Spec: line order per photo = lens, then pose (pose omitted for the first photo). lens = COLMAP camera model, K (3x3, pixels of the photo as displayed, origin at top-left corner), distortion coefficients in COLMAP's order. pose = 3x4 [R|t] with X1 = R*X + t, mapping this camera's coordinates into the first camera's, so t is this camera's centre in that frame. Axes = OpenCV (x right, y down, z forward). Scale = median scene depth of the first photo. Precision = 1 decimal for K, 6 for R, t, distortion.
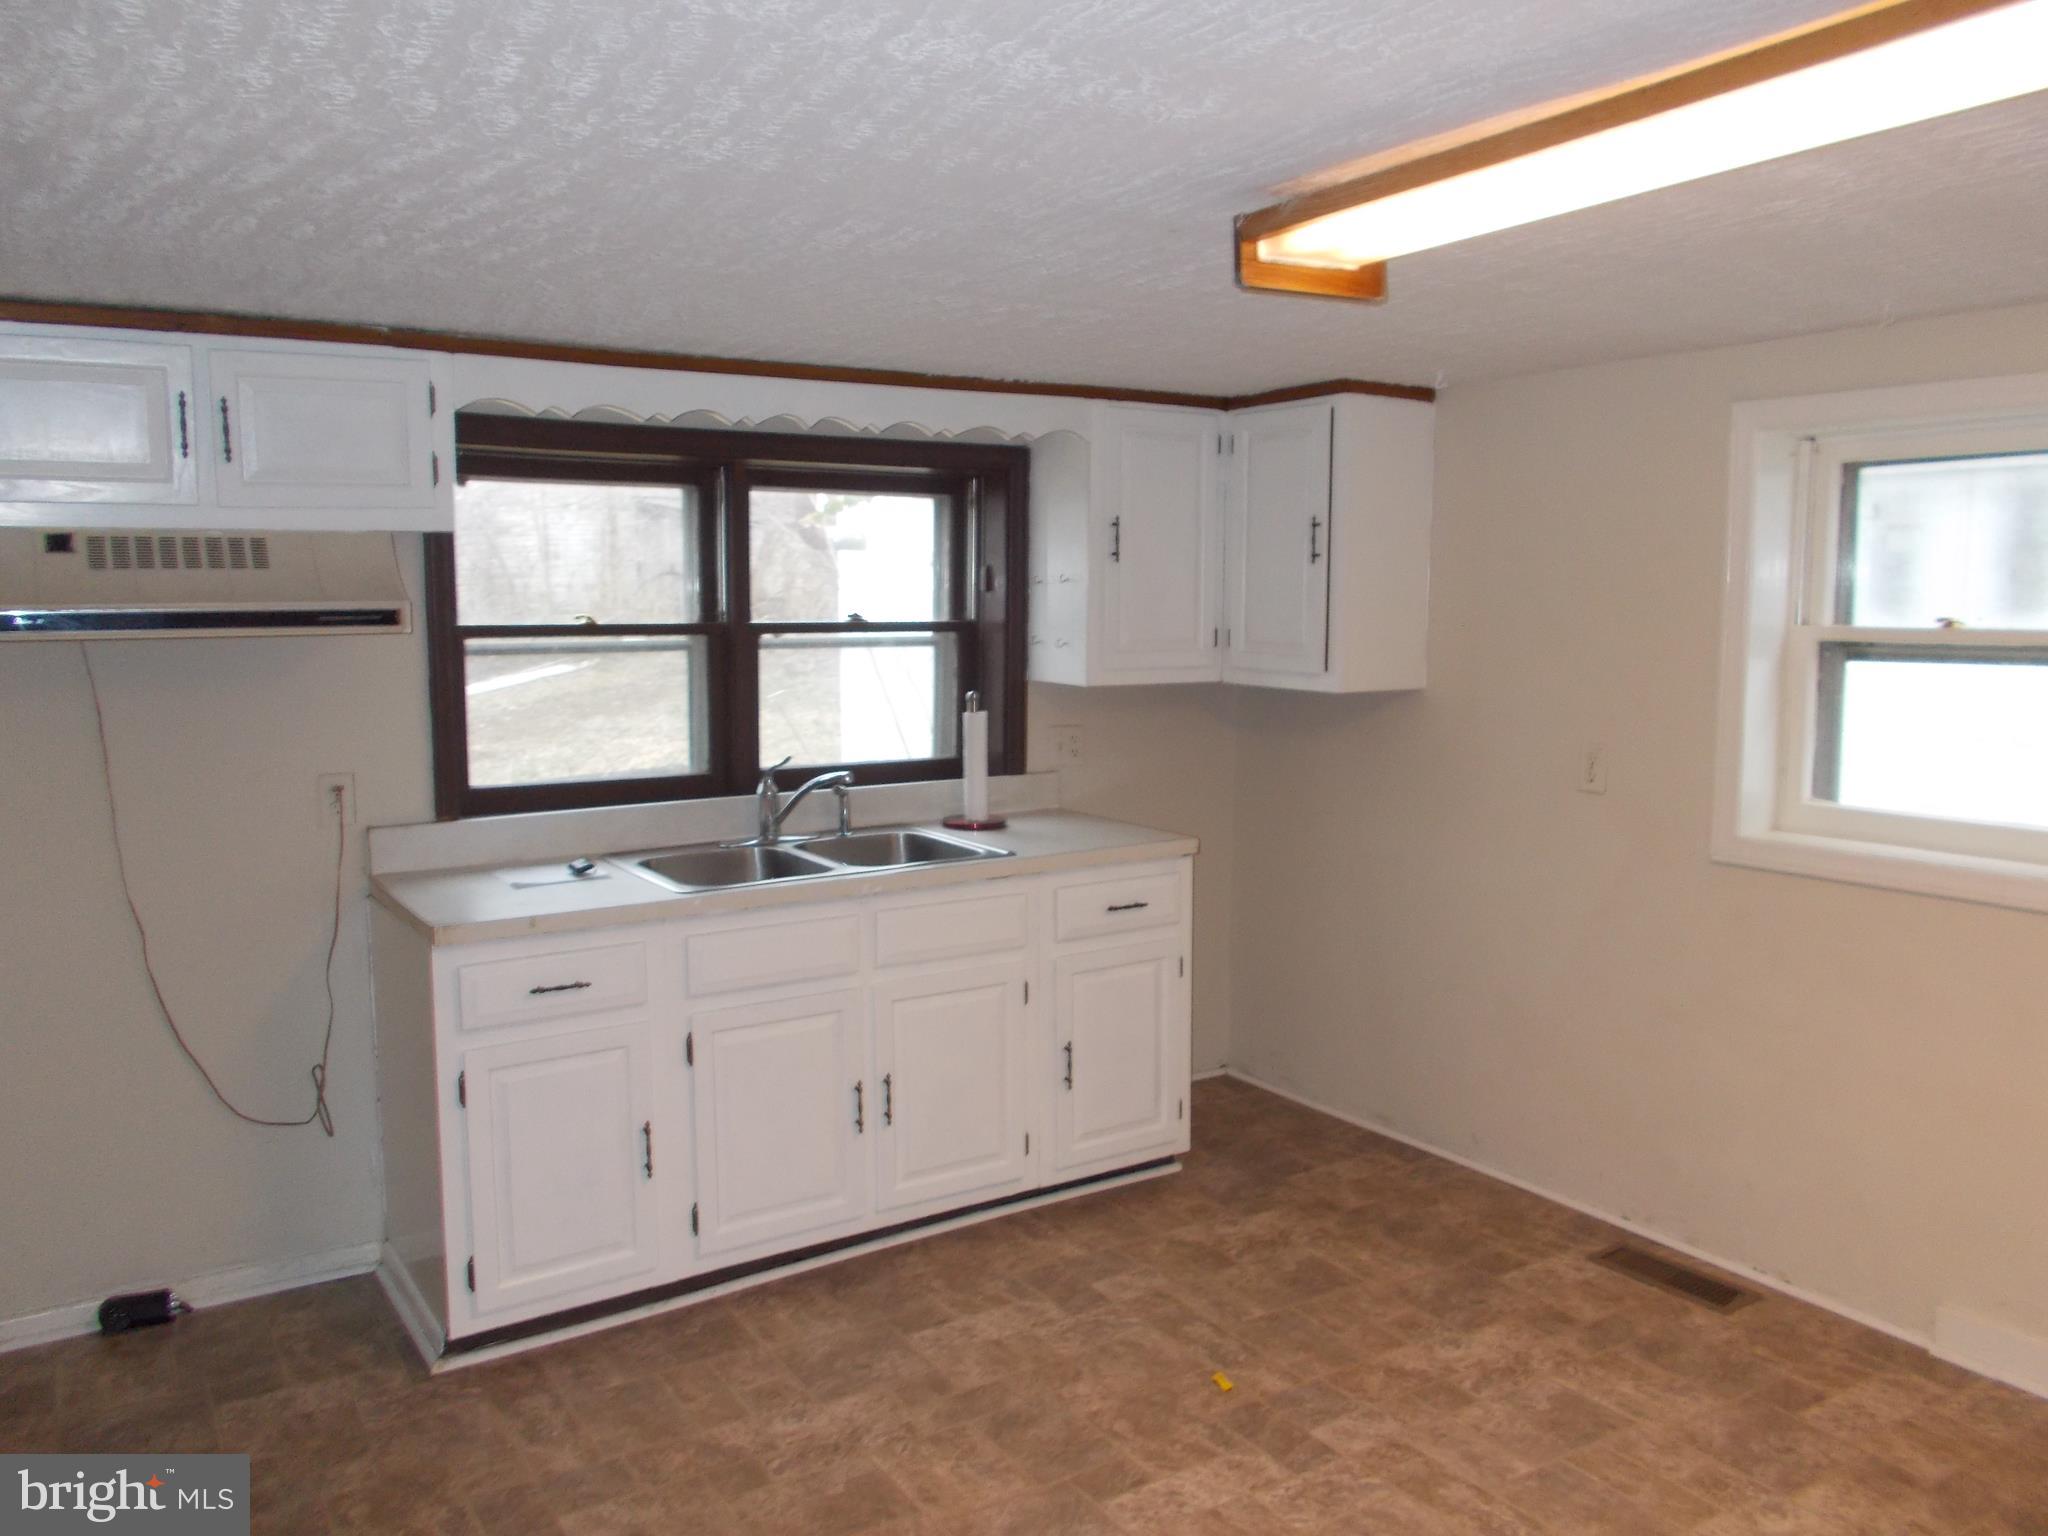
lens RADIAL K [[1549.0, 0, 990.2], [0, 1549.0, 775.2], [0, 0, 1]] dist [0.000232, -0.003068]
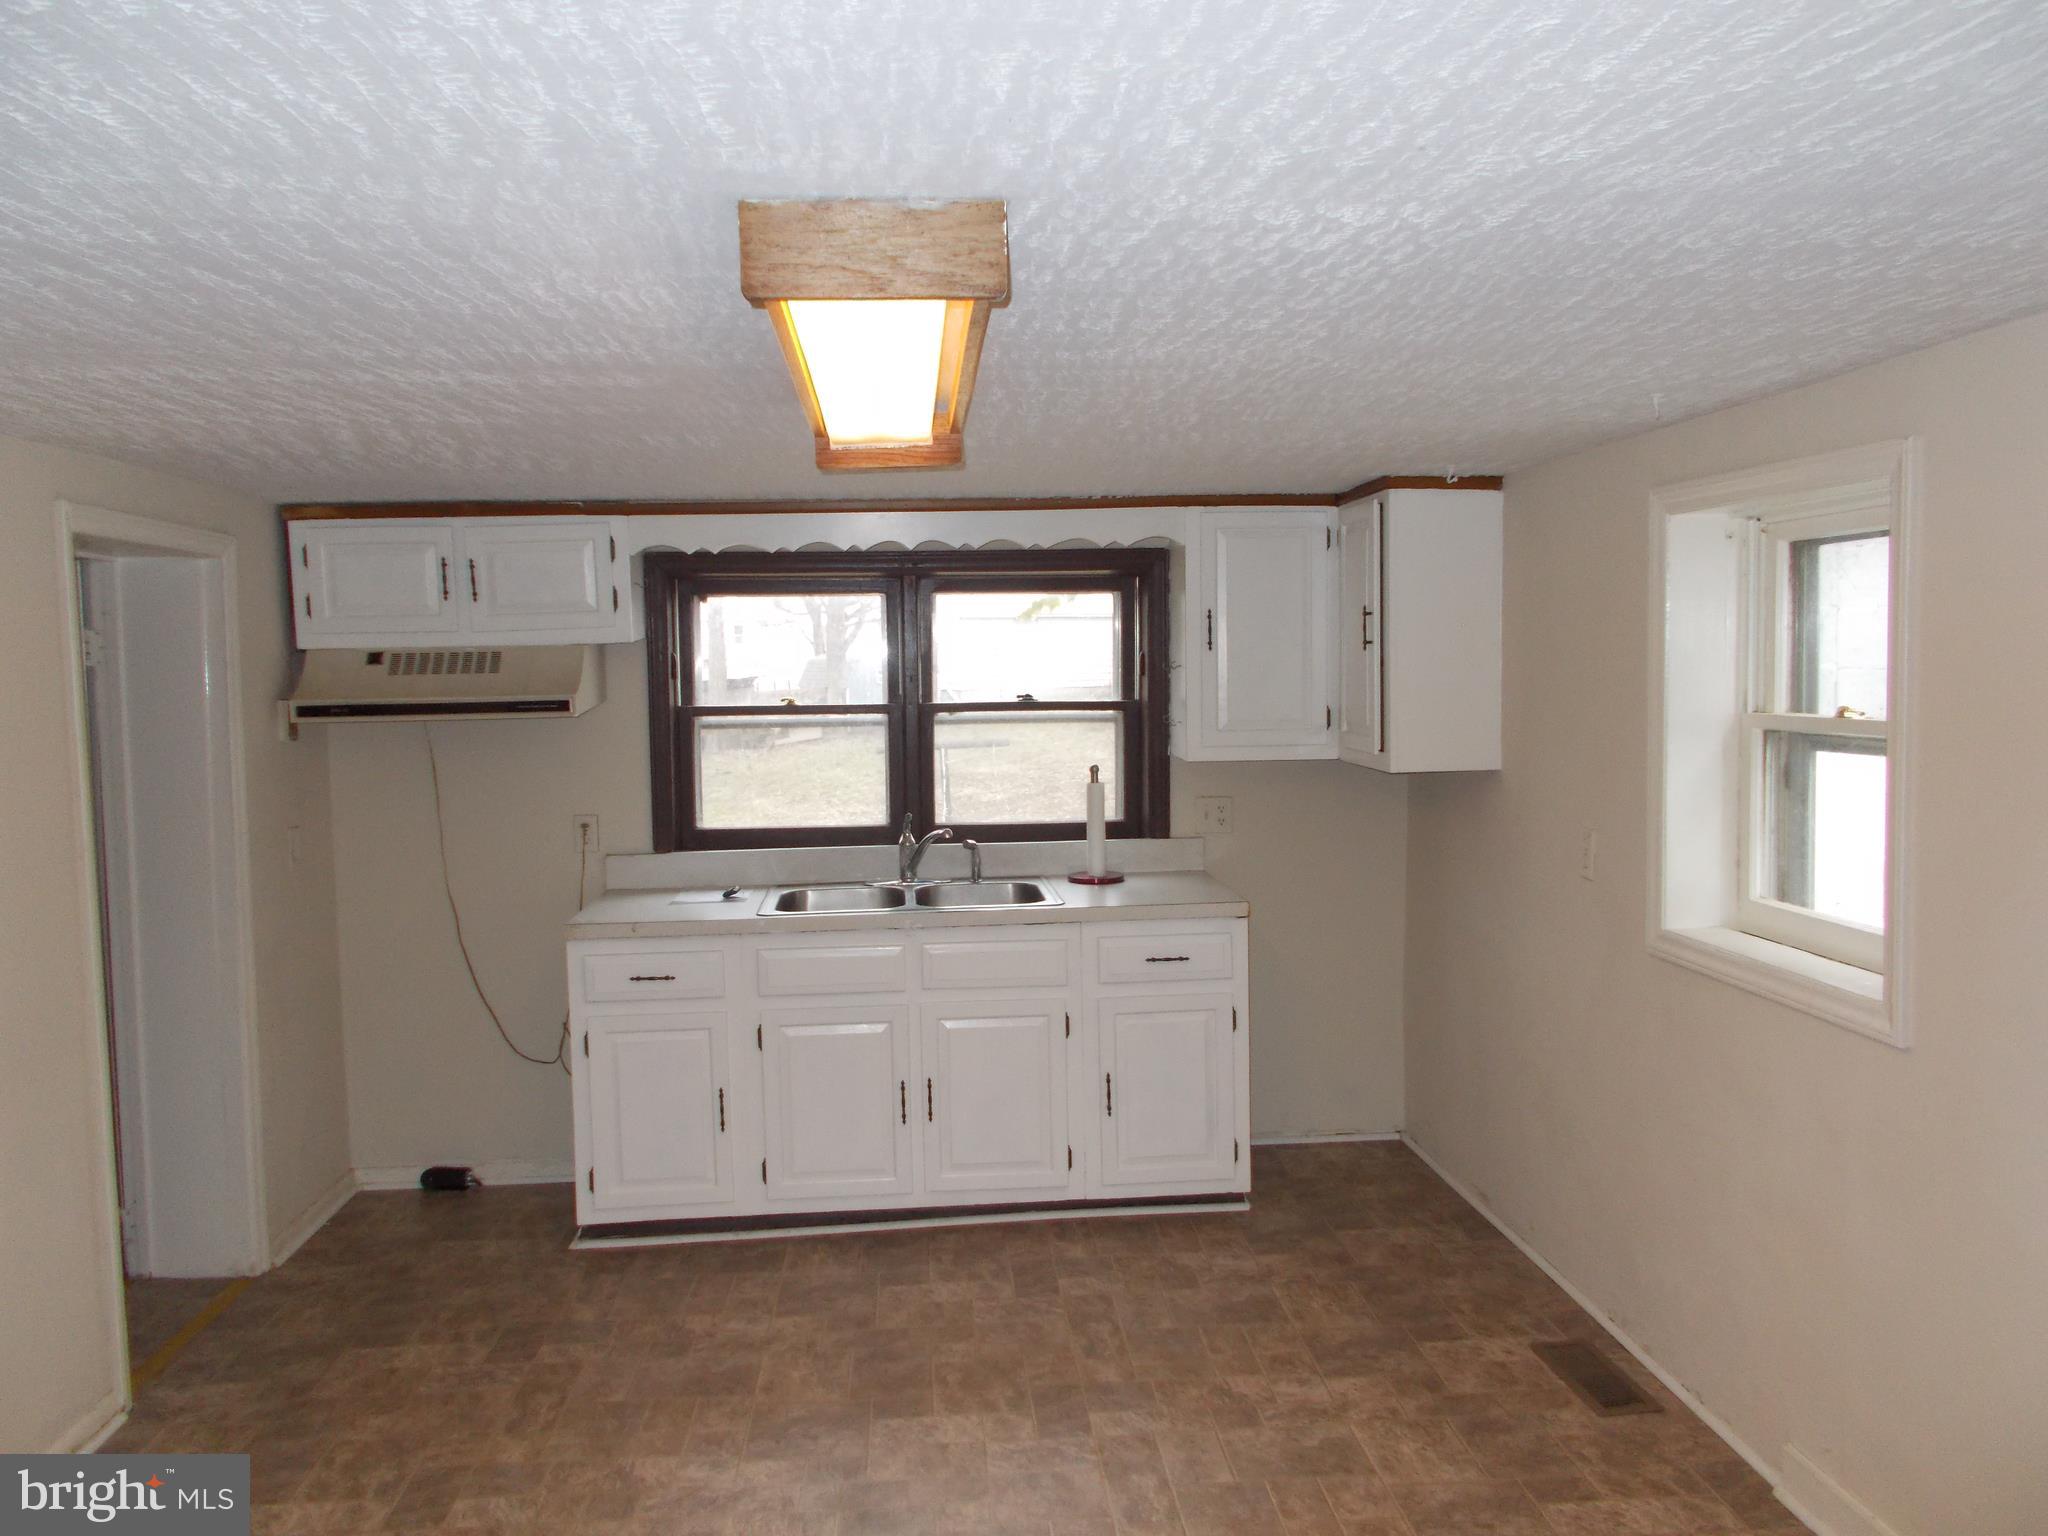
lens RADIAL K [[1549.0, 0, 990.2], [0, 1549.0, 775.2], [0, 0, 1]] dist [0.000232, -0.003068]
pose [[0.882322, 0.023785, -0.470045, 0.542230], [-0.040665, 0.998840, -0.025790, -0.014846], [0.468887, 0.041870, 0.882265, -0.058290]]
